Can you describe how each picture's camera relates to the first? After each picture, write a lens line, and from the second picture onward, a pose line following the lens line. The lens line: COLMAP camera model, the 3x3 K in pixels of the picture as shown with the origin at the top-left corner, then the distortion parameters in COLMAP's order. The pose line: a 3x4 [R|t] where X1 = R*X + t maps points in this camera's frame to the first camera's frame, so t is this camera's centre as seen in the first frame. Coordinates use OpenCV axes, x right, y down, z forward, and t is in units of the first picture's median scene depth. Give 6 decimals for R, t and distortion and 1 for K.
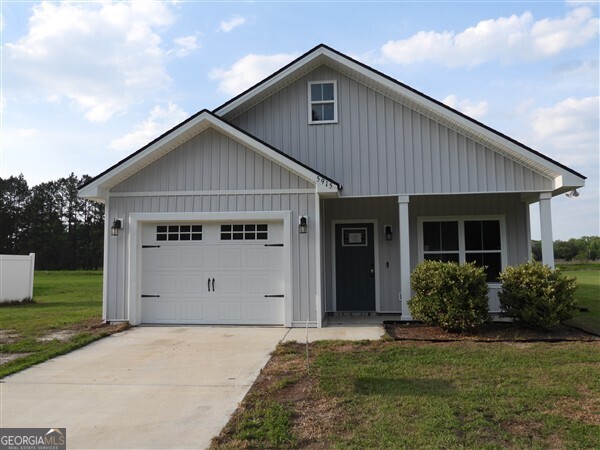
lens RADIAL K [[477.8, 0, 300.0], [0, 477.8, 225.0], [0, 0, 1]] dist [-0.001883, 0.002823]
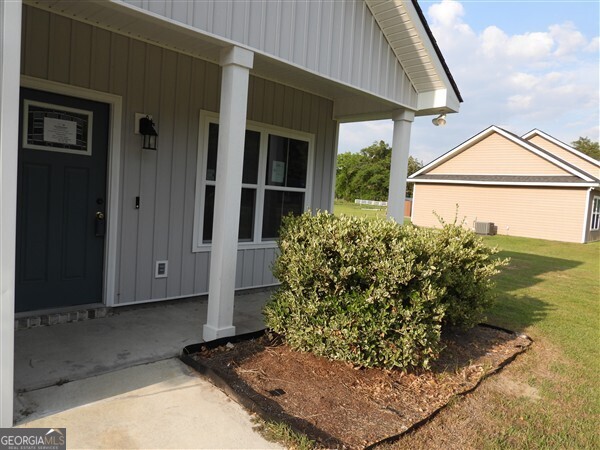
lens RADIAL K [[434.2, 0, 300.6], [0, 434.2, 225.6], [0, 0, 1]] dist [-0.003838, -0.003802]
pose [[0.637001, 0.002770, 0.770858, -0.043678], [-0.140505, 0.983659, 0.112572, 0.041804], [-0.757950, -0.180018, 0.626982, 0.713577]]
